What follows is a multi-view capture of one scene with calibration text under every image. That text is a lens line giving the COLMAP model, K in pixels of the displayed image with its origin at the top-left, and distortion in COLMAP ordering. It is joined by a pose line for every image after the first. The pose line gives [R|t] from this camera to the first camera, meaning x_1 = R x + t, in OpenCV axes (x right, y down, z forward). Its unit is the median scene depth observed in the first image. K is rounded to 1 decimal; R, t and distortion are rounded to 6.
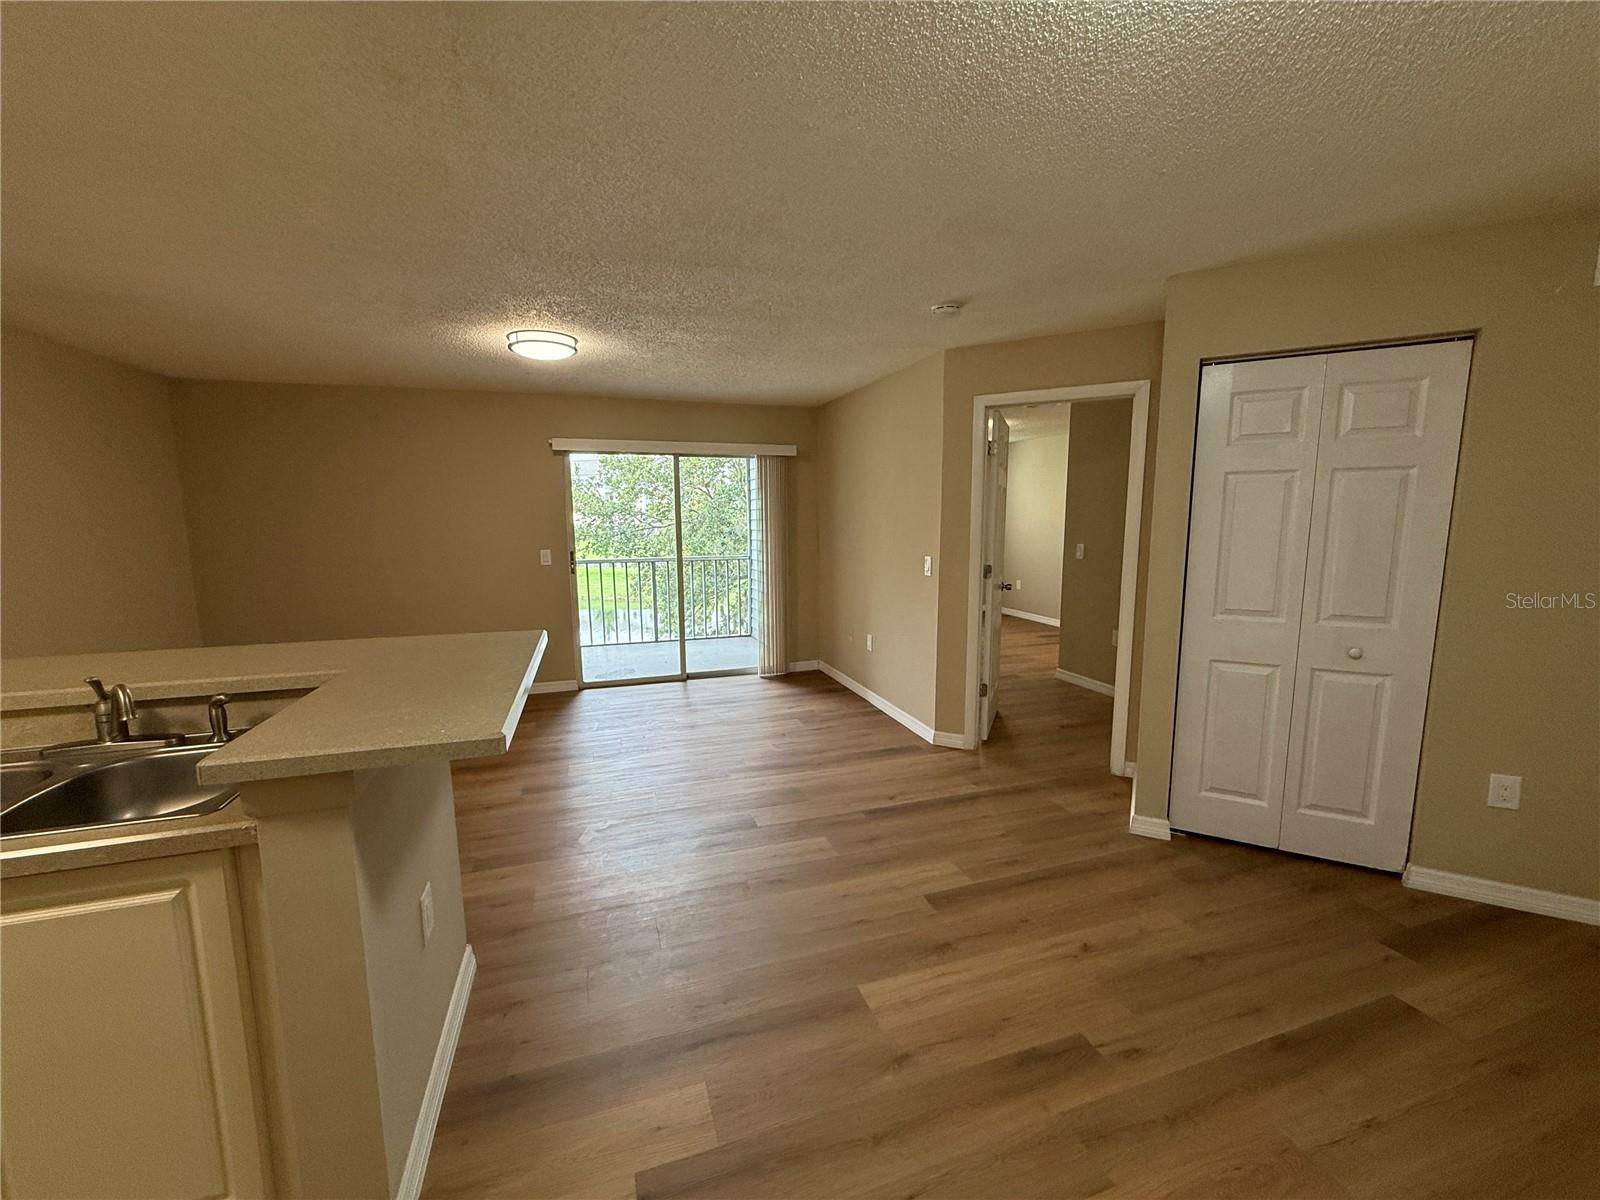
lens RADIAL K [[634.5, 0, 800.0], [0, 634.5, 600.0], [0, 0, 1]] dist [0.000266, 0.000320]
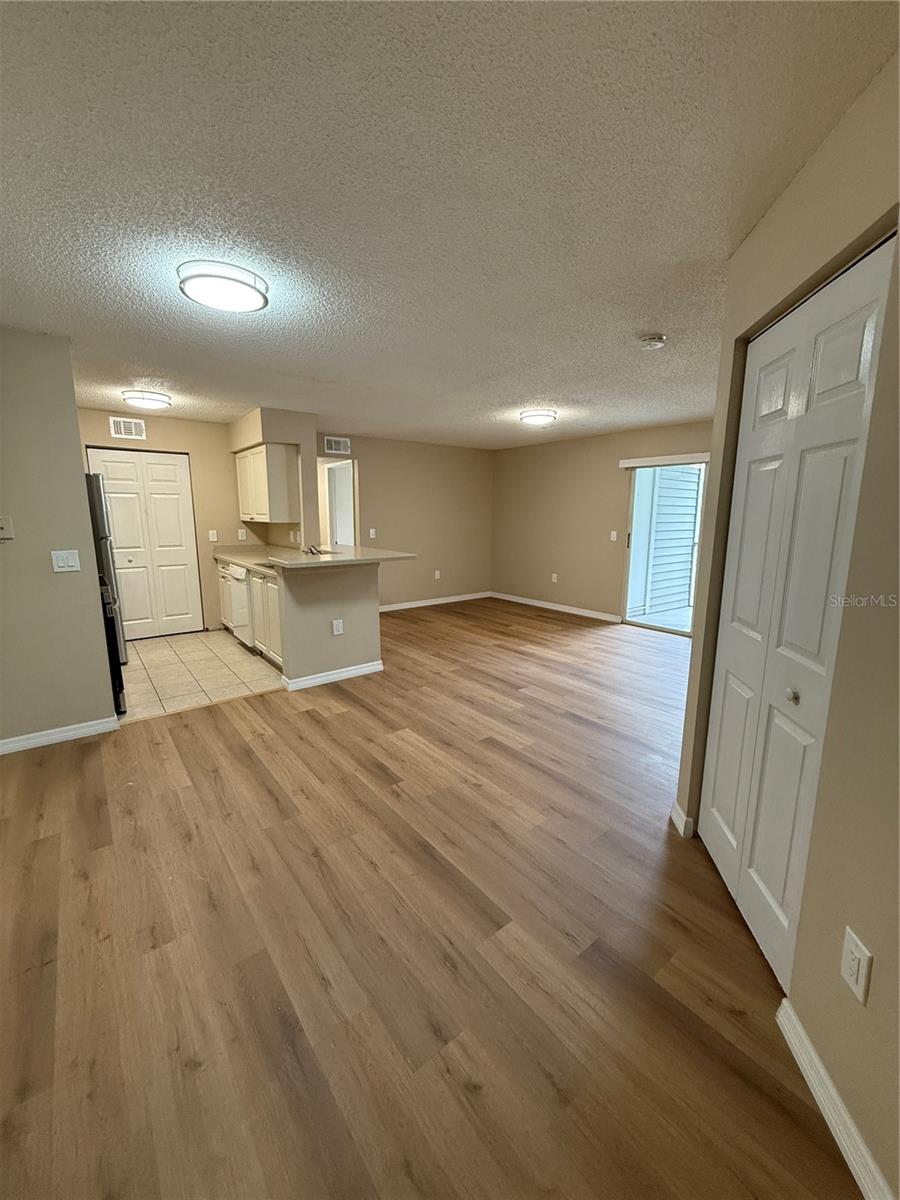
lens RADIAL K [[475.9, 0, 450.0], [0, 475.9, 600.0], [0, 0, 1]] dist [0.000266, 0.000320]
pose [[0.343800, 0.178949, -0.921835, 1.375144], [-0.130231, 0.981274, 0.141918, -0.060542], [0.929969, 0.071260, 0.360667, 0.457914]]
